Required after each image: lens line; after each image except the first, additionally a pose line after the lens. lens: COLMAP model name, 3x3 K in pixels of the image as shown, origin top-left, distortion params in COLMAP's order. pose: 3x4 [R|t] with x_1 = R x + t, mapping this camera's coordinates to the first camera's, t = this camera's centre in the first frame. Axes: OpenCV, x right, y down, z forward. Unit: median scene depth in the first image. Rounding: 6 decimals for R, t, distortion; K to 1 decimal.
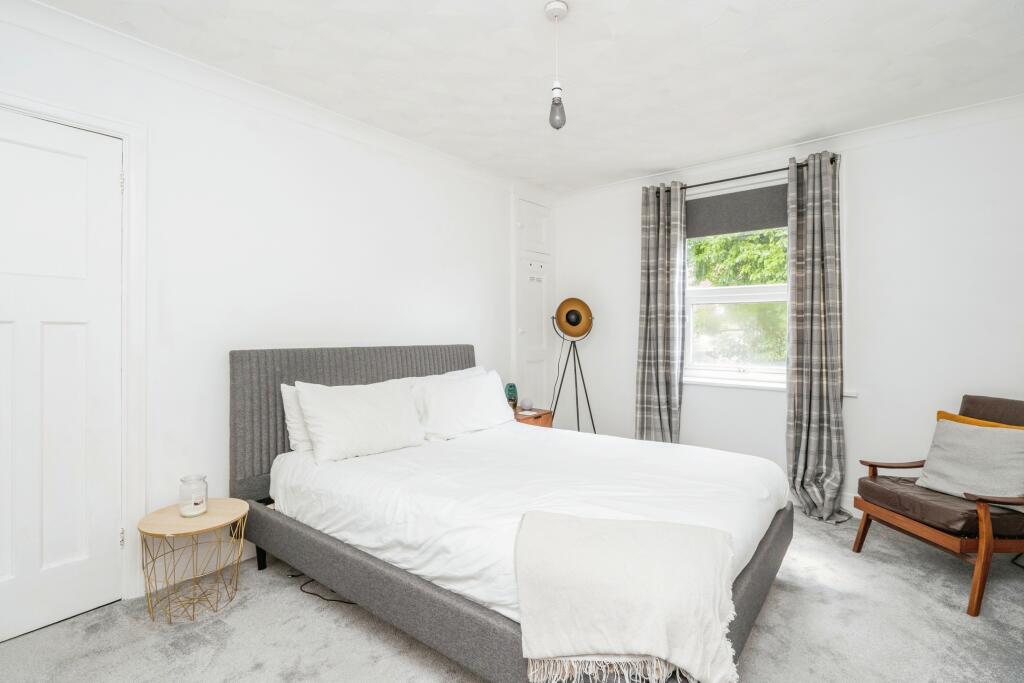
lens RADIAL K [[469.2, 0, 513.8], [0, 469.2, 339.0], [0, 0, 1]] dist [-0.005414, 0.001207]
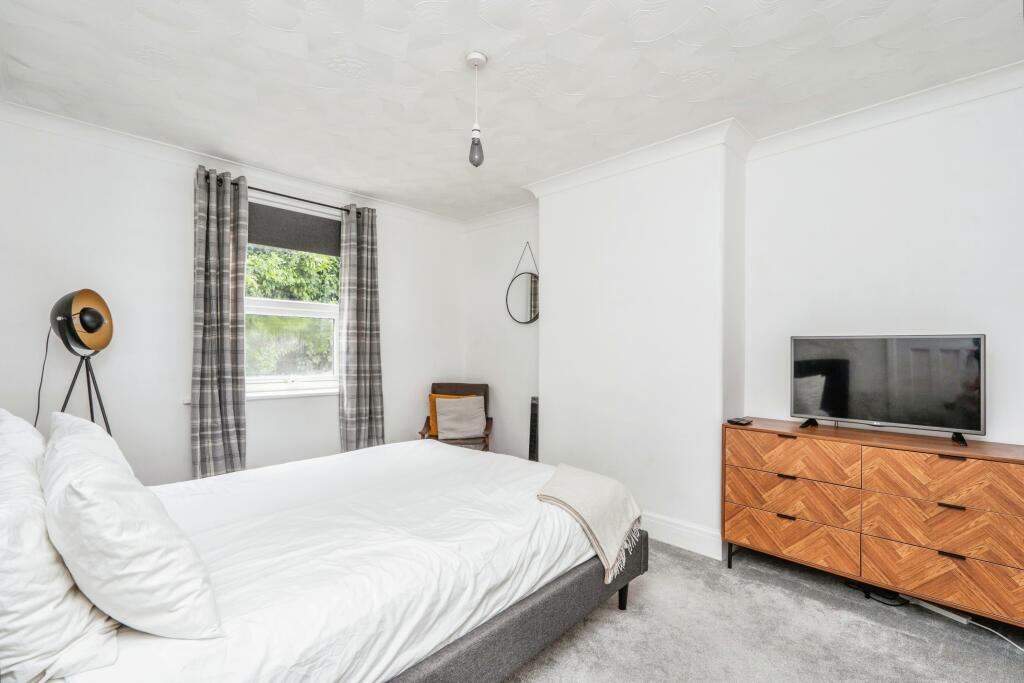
lens RADIAL K [[469.2, 0, 513.7], [0, 469.2, 345.6], [0, 0, 1]] dist [-0.005414, 0.001207]
pose [[0.077847, 0.006867, 0.996942, -0.507466], [0.005548, 0.999958, -0.007321, -0.002332], [-0.996950, 0.006101, 0.077806, 0.410238]]
